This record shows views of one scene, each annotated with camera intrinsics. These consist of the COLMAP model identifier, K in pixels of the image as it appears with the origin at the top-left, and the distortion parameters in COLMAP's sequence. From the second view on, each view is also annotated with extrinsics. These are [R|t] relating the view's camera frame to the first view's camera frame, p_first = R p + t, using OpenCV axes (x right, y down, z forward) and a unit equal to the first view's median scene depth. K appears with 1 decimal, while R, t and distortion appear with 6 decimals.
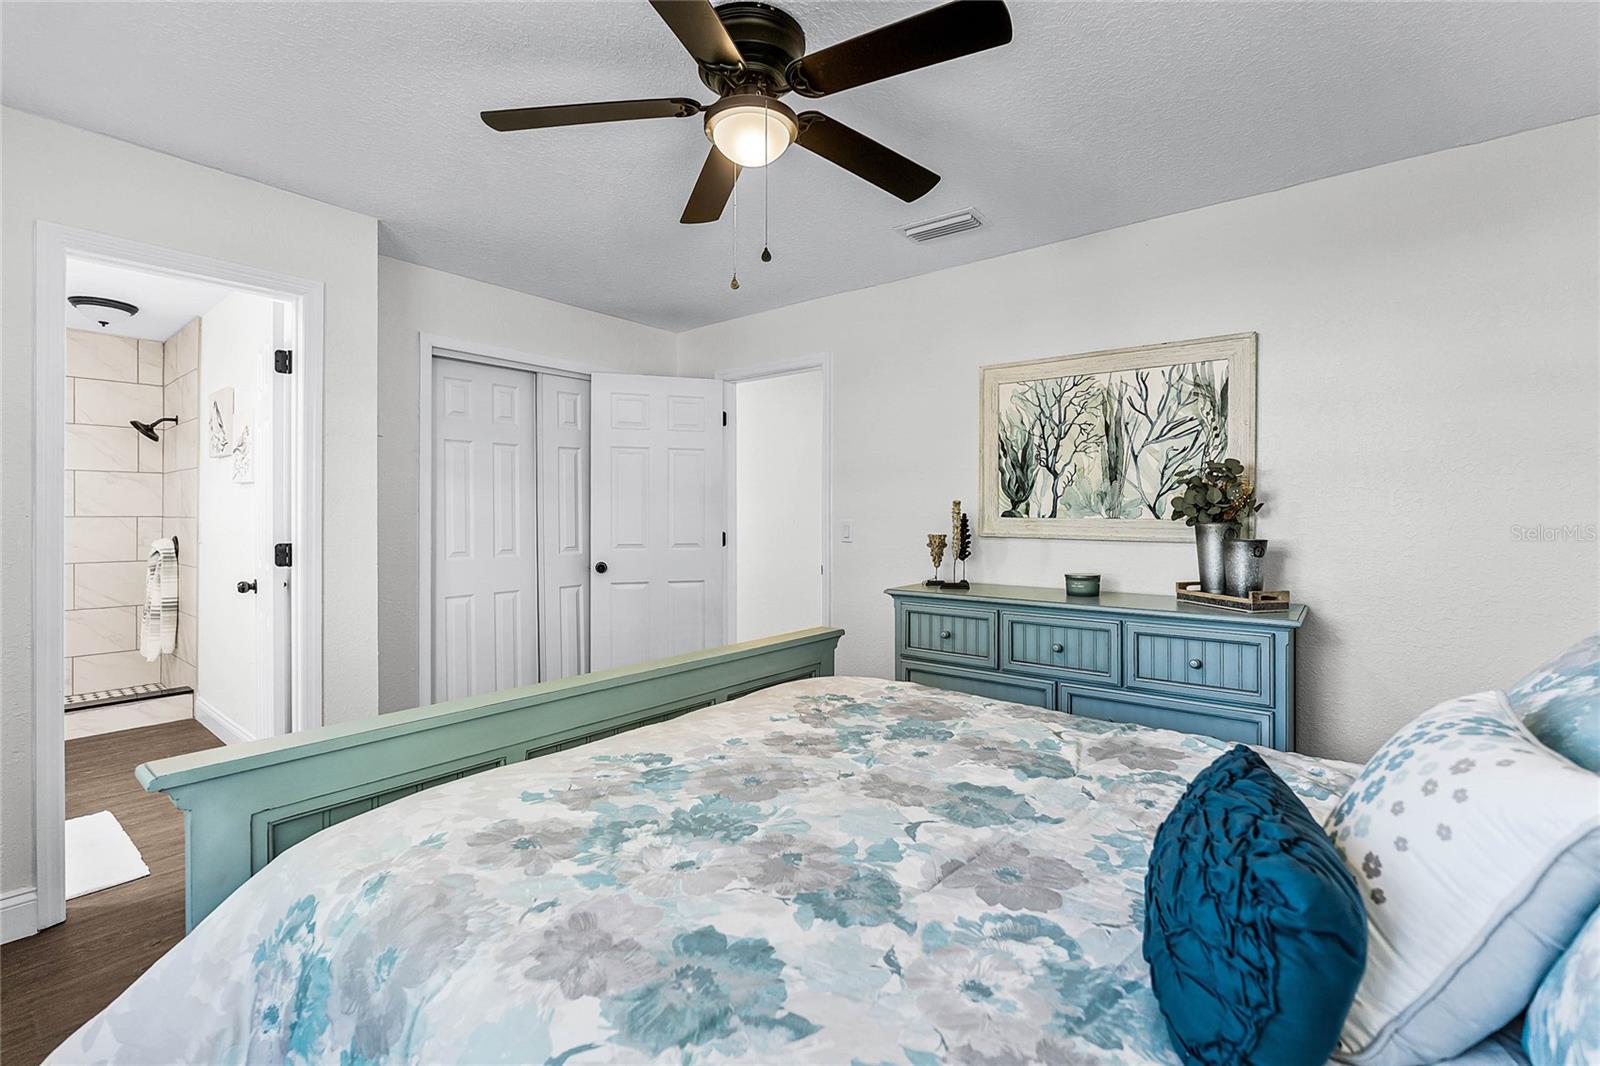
lens RADIAL K [[702.5, 0, 821.3], [0, 702.5, 510.6], [0, 0, 1]] dist [-0.002441, -0.000074]
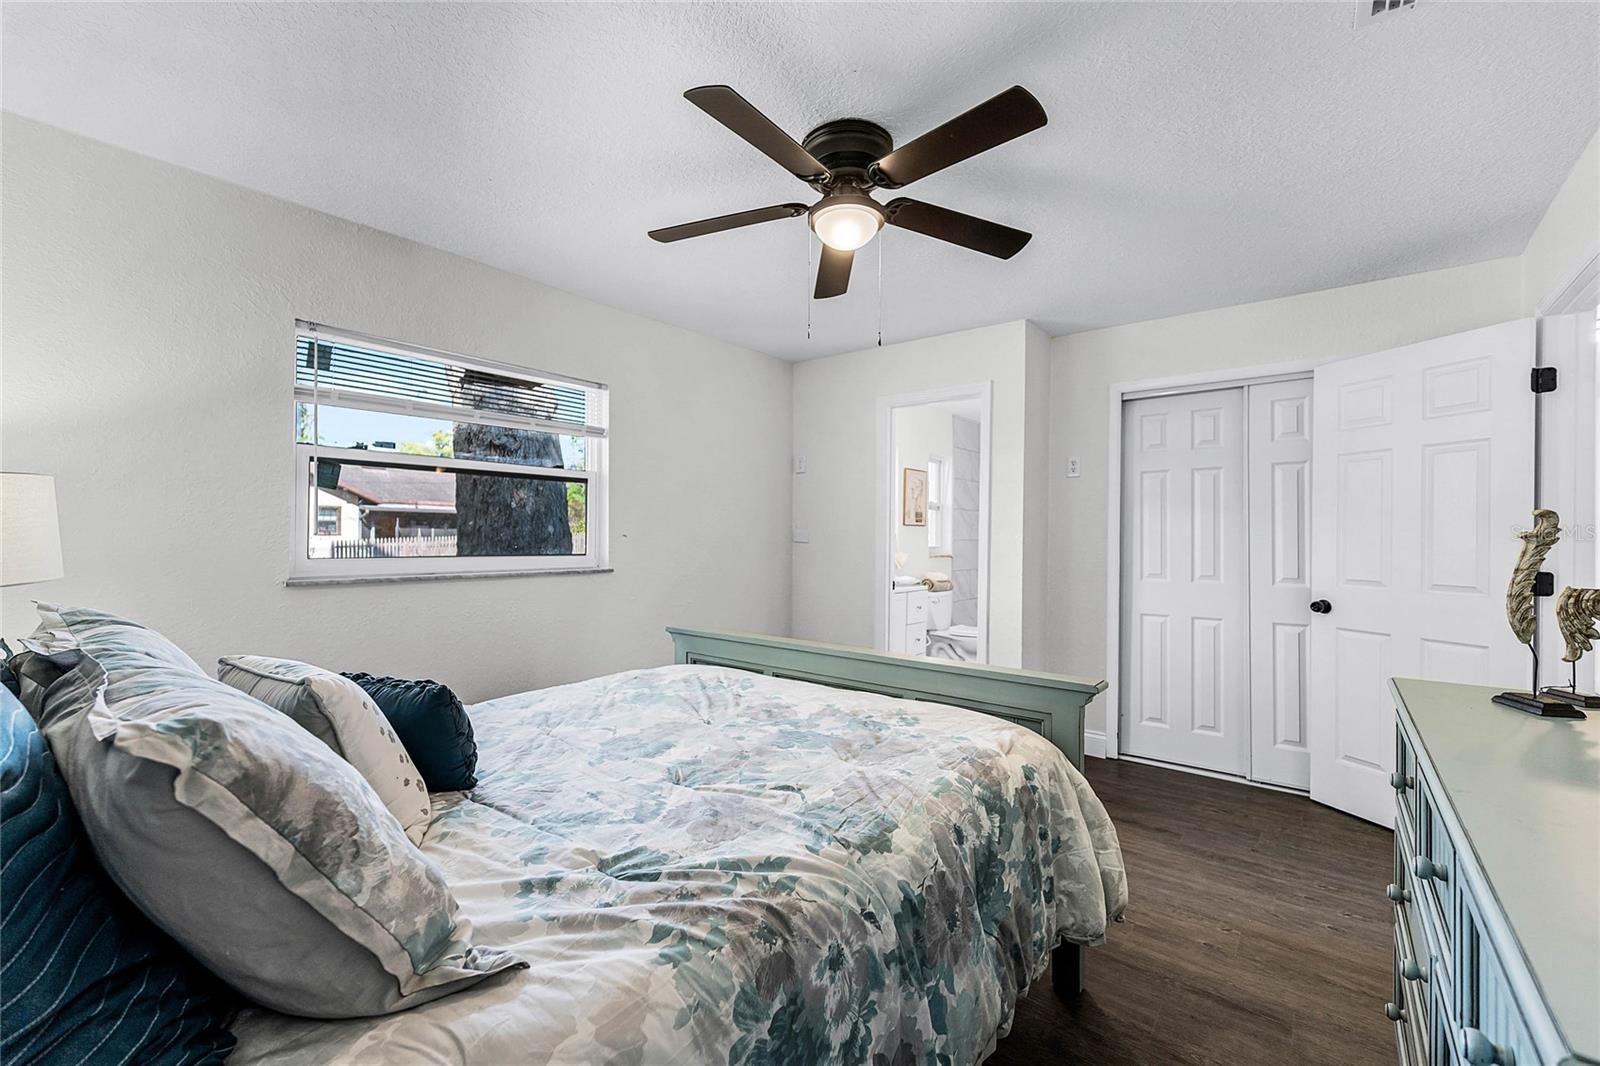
lens RADIAL K [[676.0, 0, 803.0], [0, 676.0, 533.2], [0, 0, 1]] dist [0.001399, 0.003030]
pose [[-0.020189, -0.006207, -0.999777, 1.102339], [-0.003635, 0.999975, -0.006134, 0.009159], [0.999790, 0.003511, -0.020211, 0.976329]]
